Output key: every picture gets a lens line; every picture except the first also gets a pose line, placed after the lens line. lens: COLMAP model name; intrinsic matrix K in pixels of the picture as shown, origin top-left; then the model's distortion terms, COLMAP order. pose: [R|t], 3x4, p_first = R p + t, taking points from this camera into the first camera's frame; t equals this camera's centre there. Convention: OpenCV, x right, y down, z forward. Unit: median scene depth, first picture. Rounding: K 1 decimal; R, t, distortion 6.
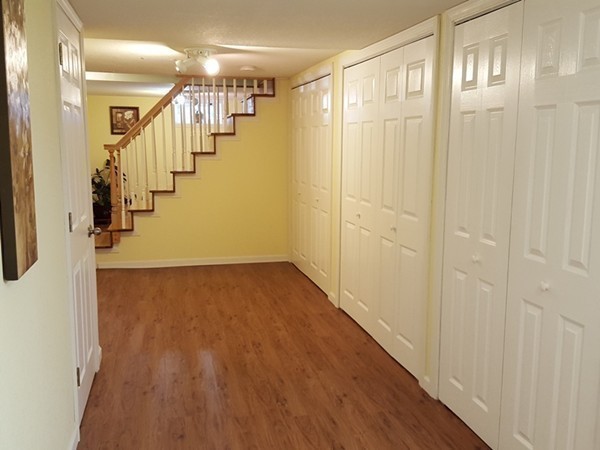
lens RADIAL K [[552.3, 0, 303.5], [0, 552.3, 220.3], [0, 0, 1]] dist [0.061308, 0.000000]
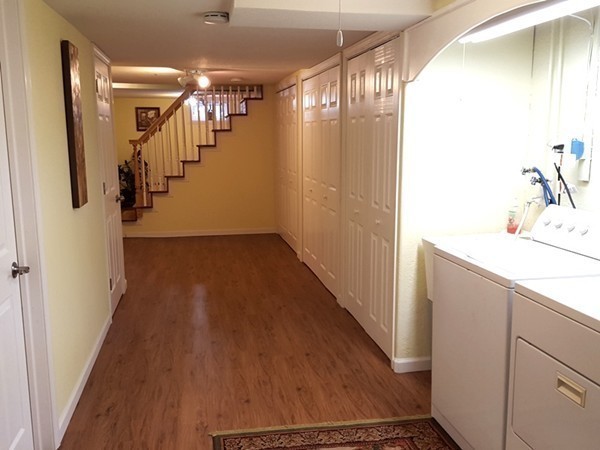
lens RADIAL K [[552.3, 0, 297.3], [0, 552.3, 228.7], [0, 0, 1]] dist [0.061308, 0.000000]
pose [[0.998112, -0.001486, -0.061409, 0.120632], [0.003211, 0.999603, 0.027994, 0.037915], [0.061343, -0.028138, 0.997720, -0.290963]]
